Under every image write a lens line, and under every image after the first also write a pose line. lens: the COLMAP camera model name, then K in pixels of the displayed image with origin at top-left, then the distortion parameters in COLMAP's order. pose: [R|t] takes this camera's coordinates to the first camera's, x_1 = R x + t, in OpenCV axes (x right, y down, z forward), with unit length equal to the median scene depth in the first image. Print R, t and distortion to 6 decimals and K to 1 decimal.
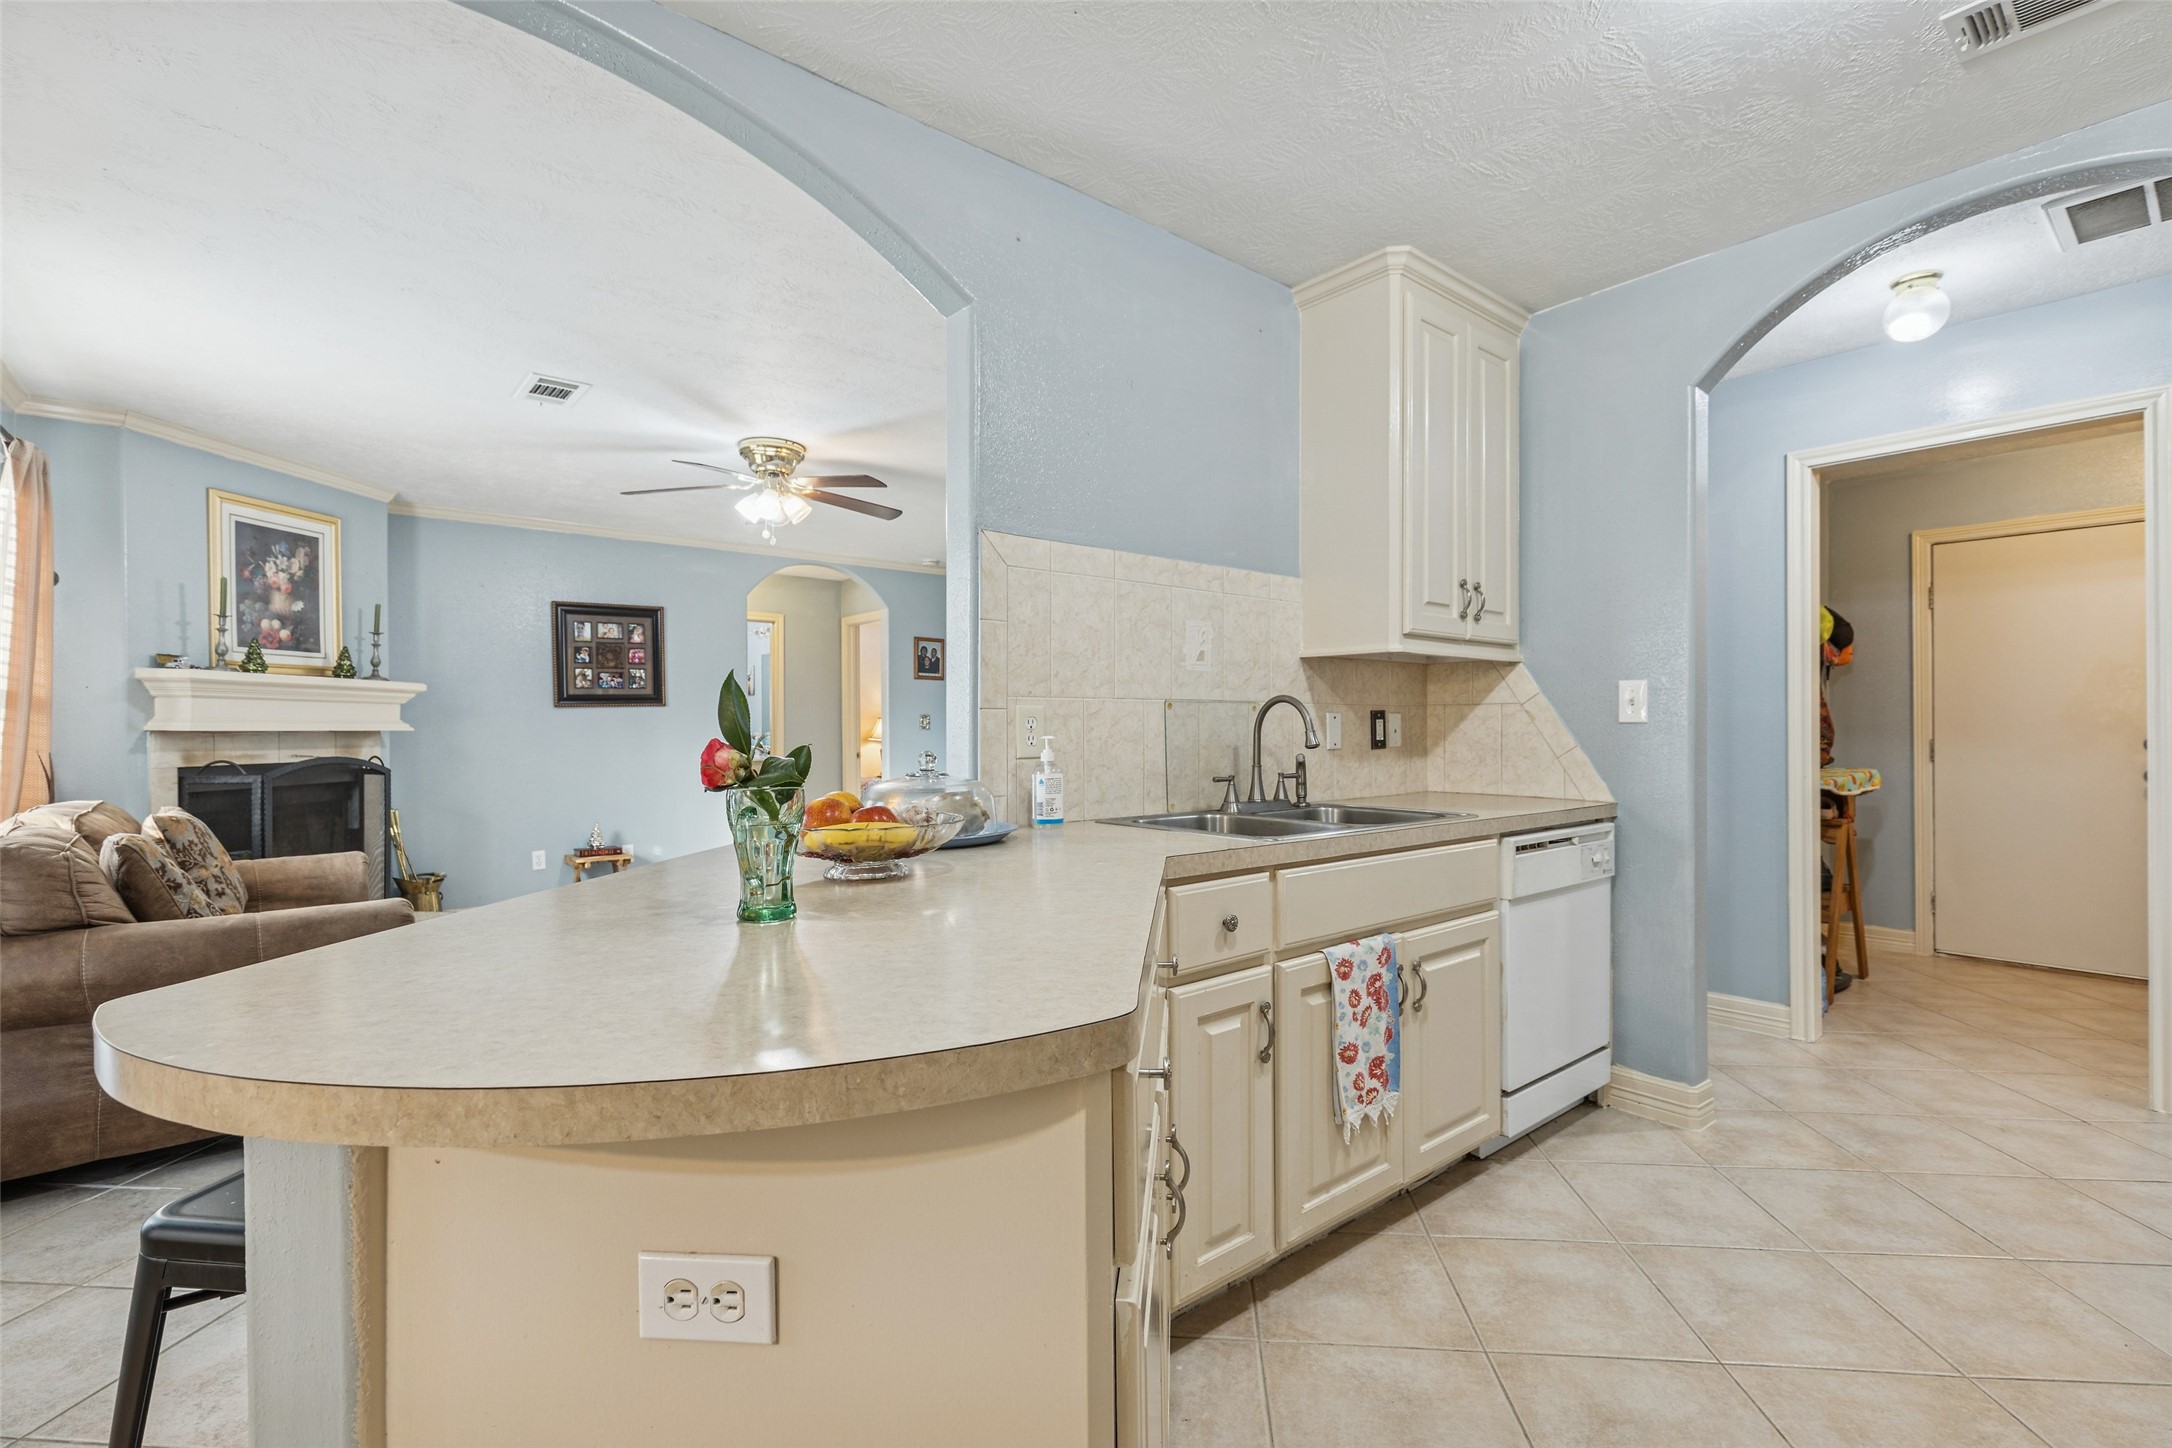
lens RADIAL K [[974.4, 0, 1083.5], [0, 974.4, 726.1], [0, 0, 1]] dist [0.000587, 0.000549]
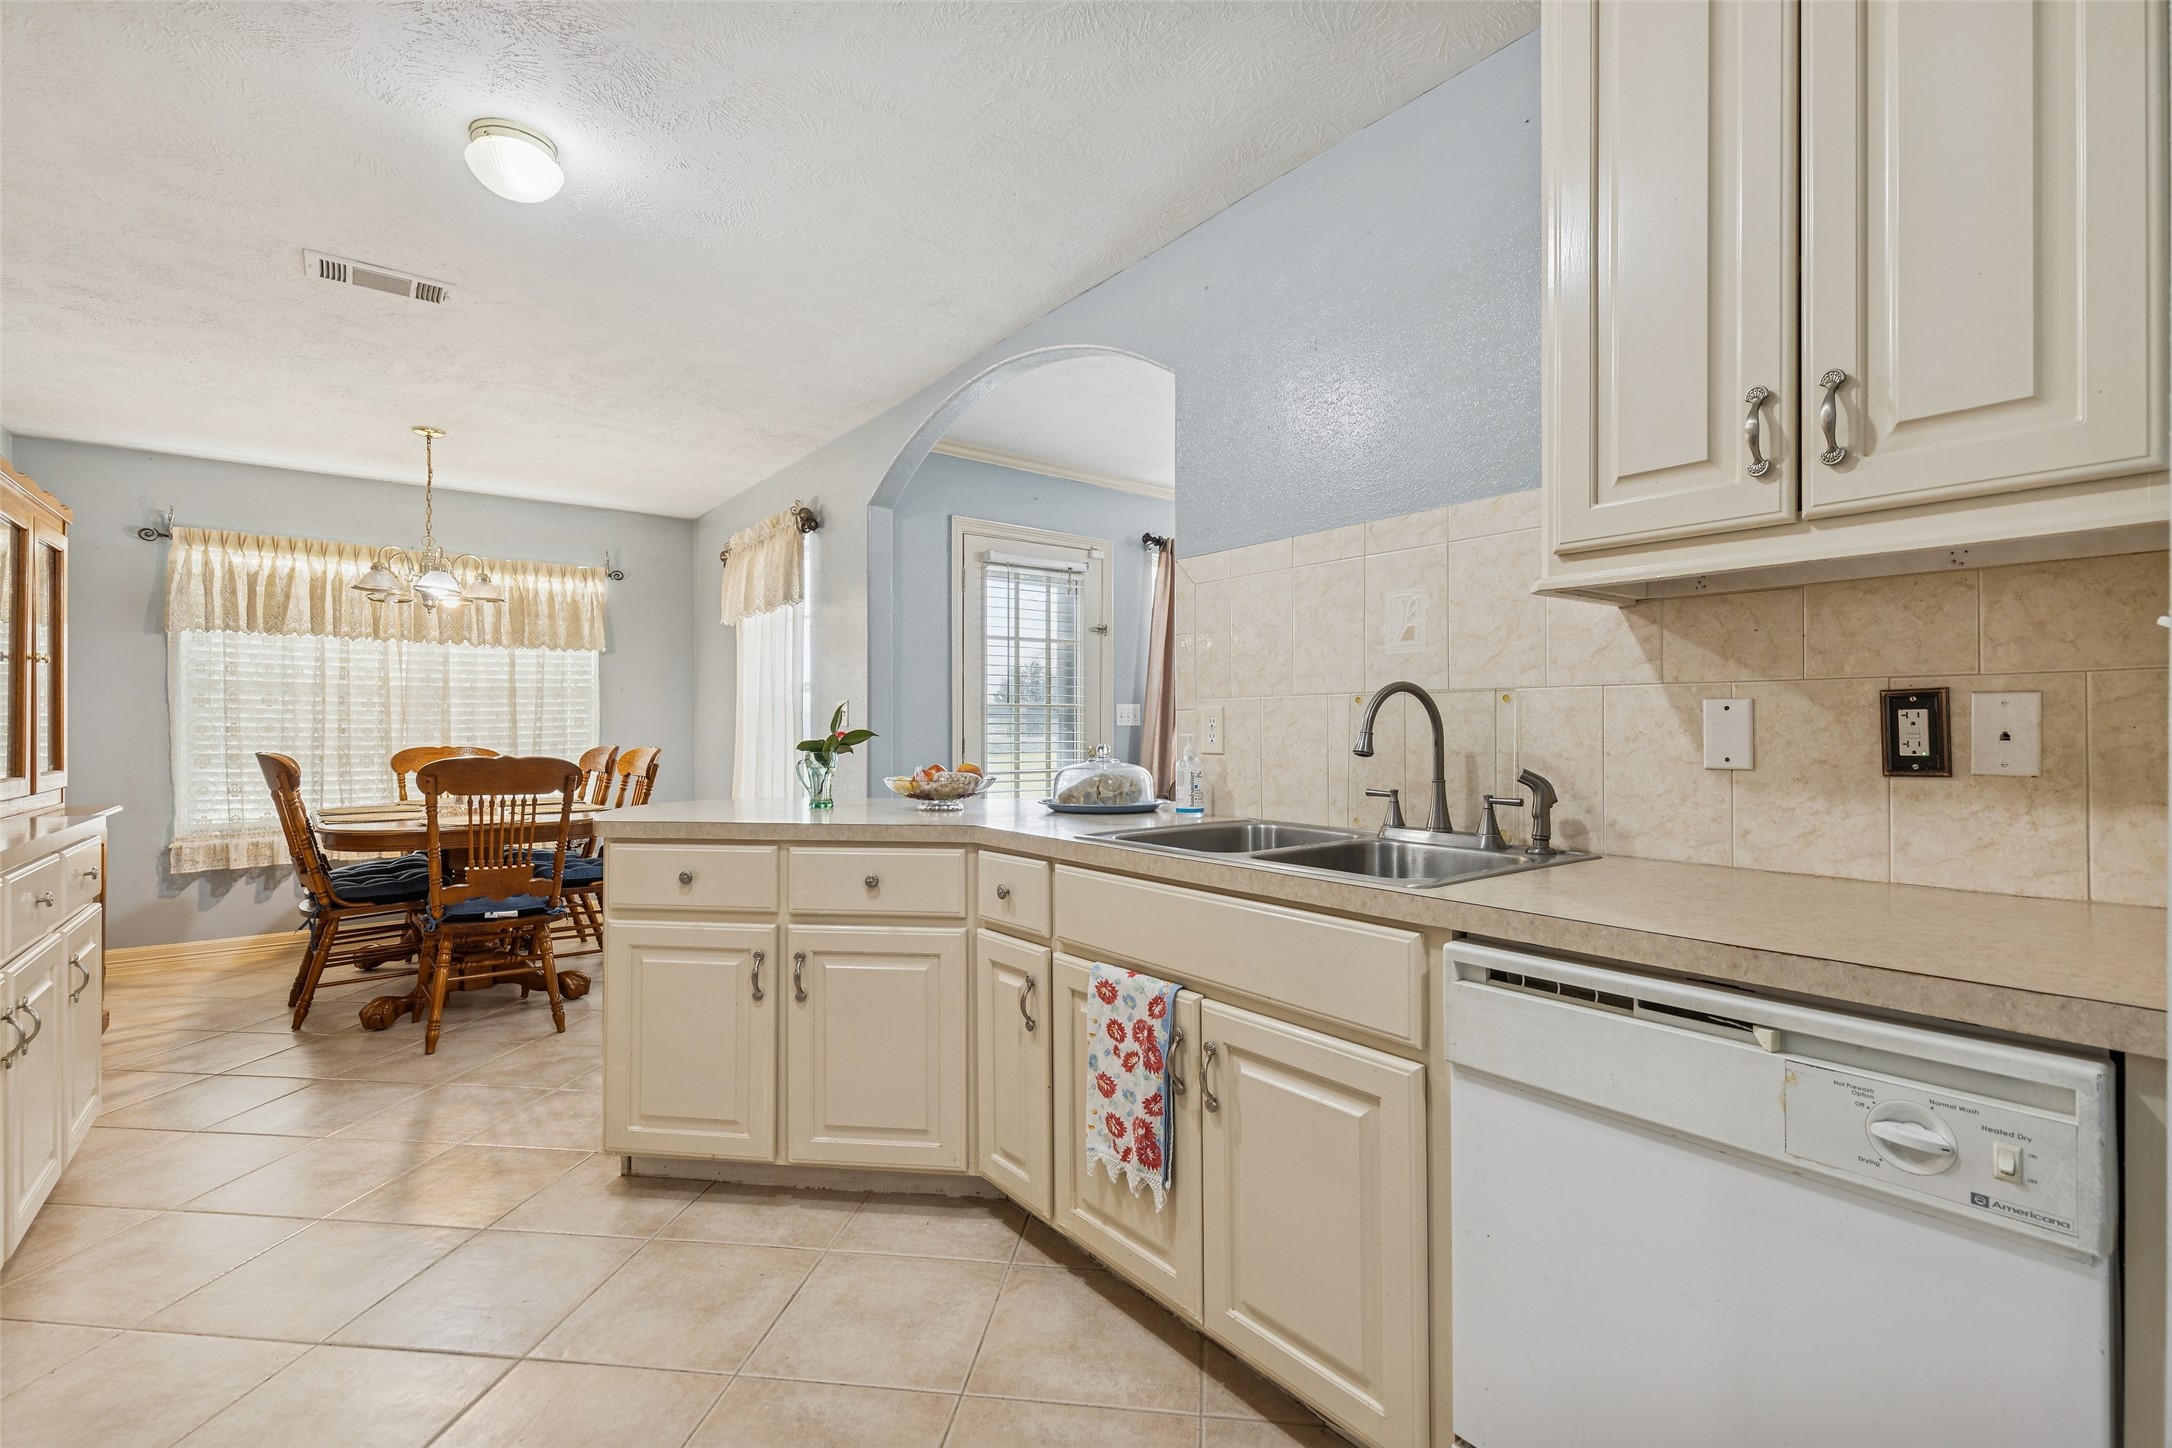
lens RADIAL K [[974.4, 0, 1105.1], [0, 974.4, 720.6], [0, 0, 1]] dist [0.000587, 0.000549]
pose [[-0.026687, -0.001936, -0.999642, 1.039329], [0.005428, 0.999983, -0.002082, -0.003197], [0.999629, -0.005481, -0.026676, 0.899694]]
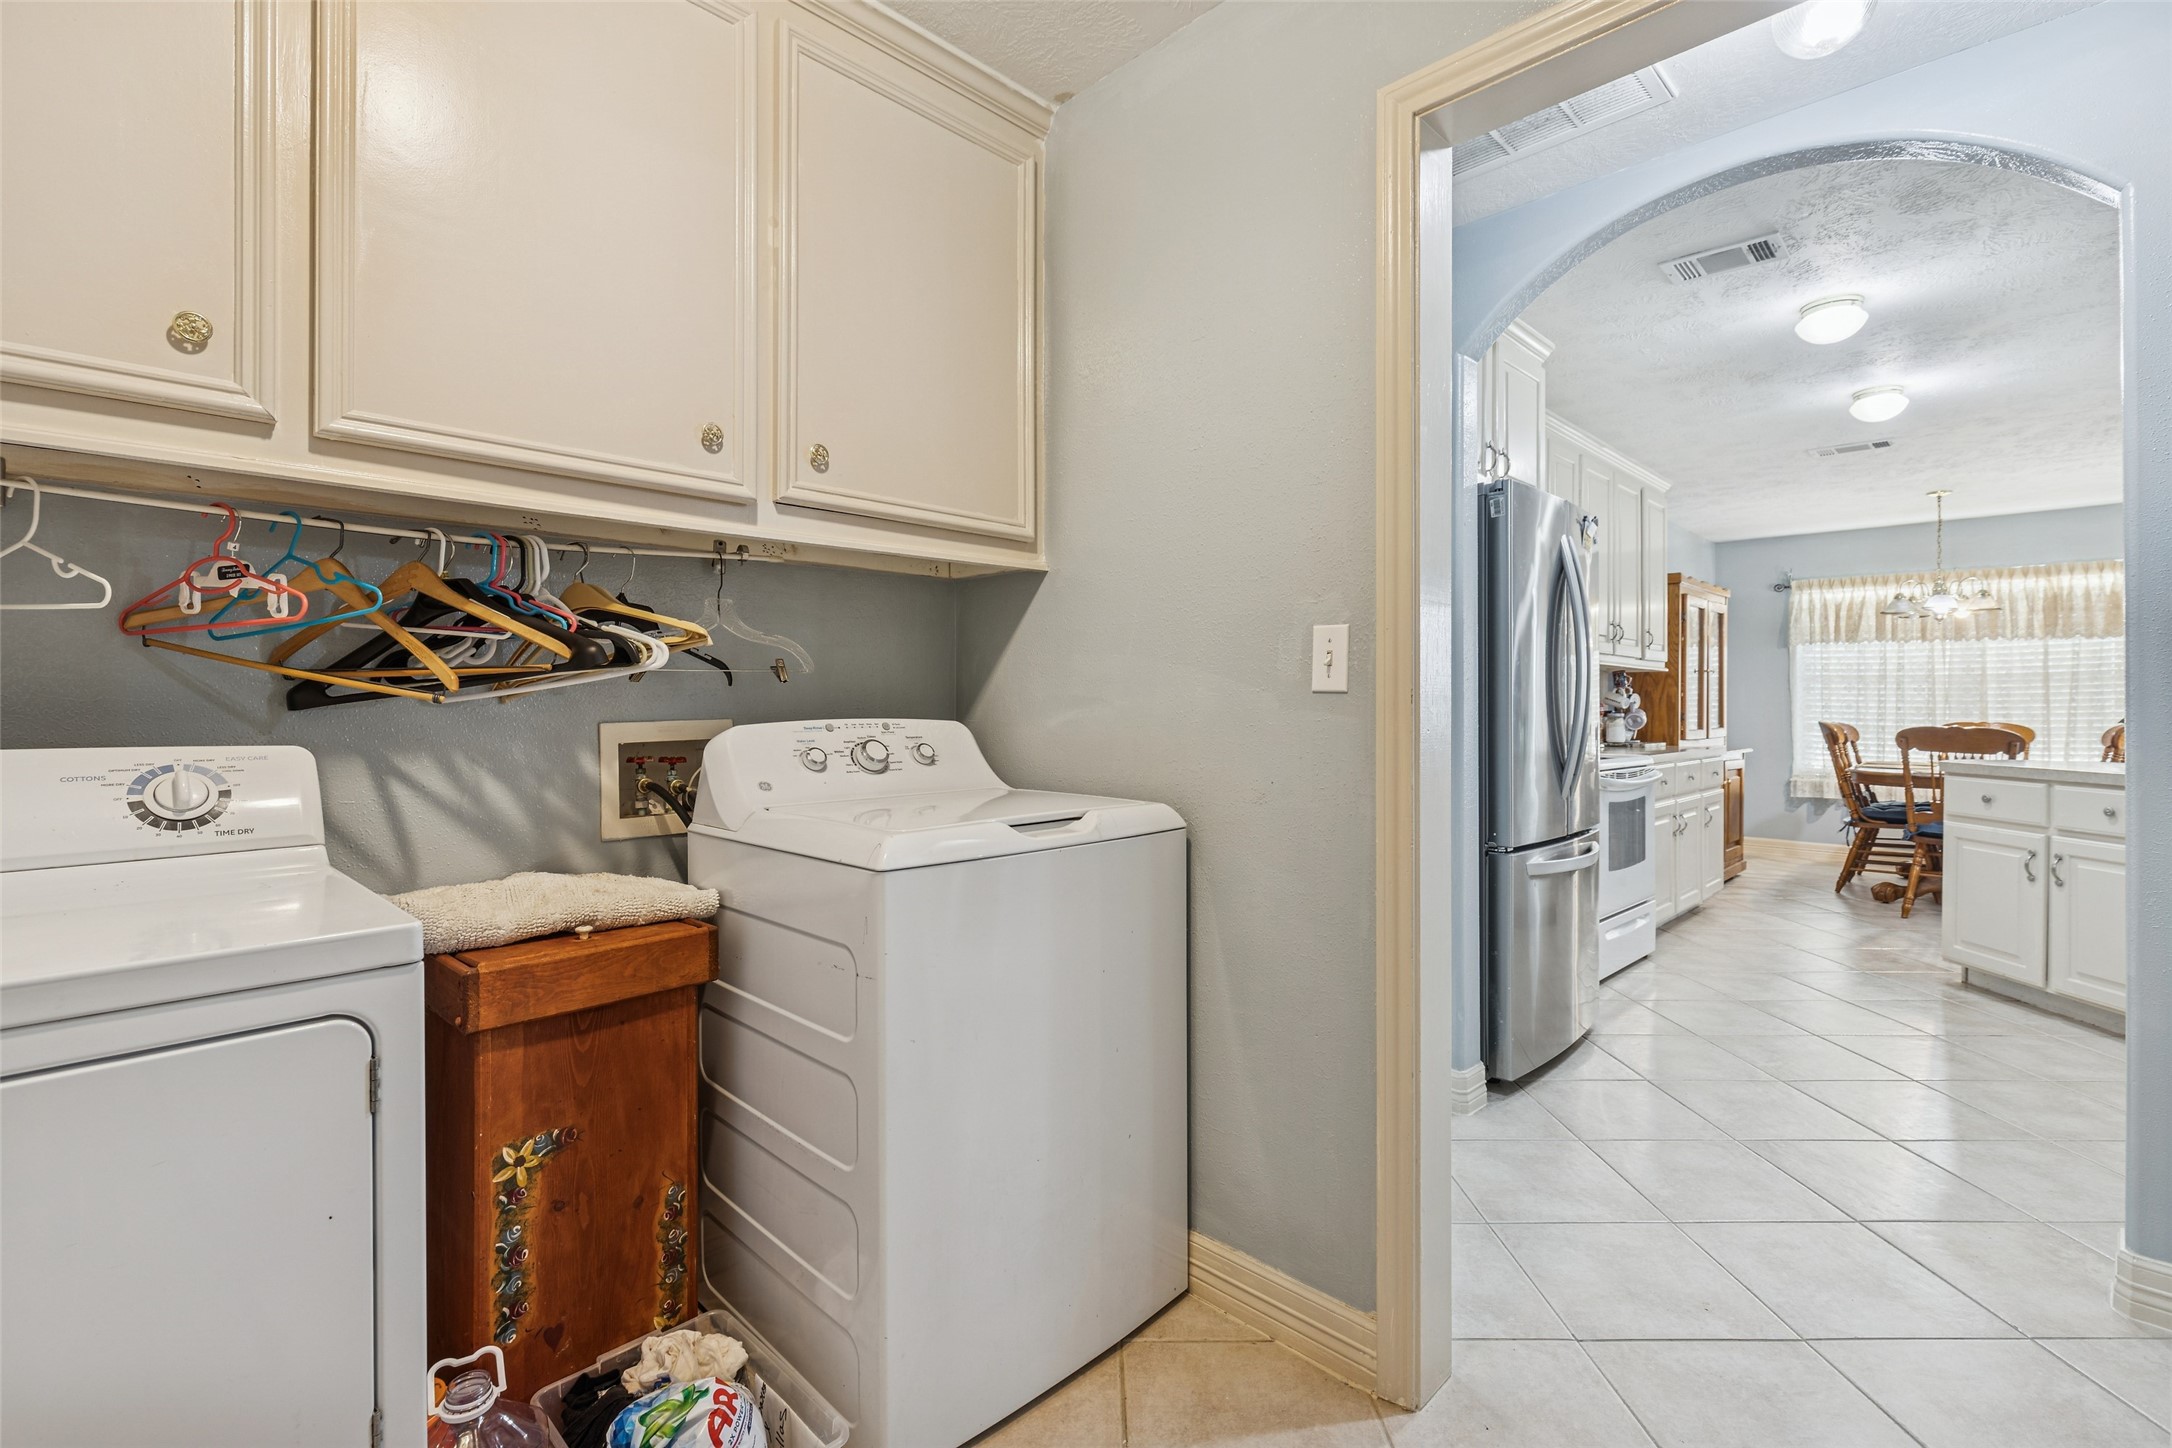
lens RADIAL K [[974.4, 0, 1106.2], [0, 974.4, 706.3], [0, 0, 1]] dist [0.000587, 0.000549]
pose [[-0.994569, 0.000470, -0.104080, 1.946980], [0.000543, 1.000000, -0.000676, 0.000022], [0.104079, -0.000729, -0.994569, 2.324750]]
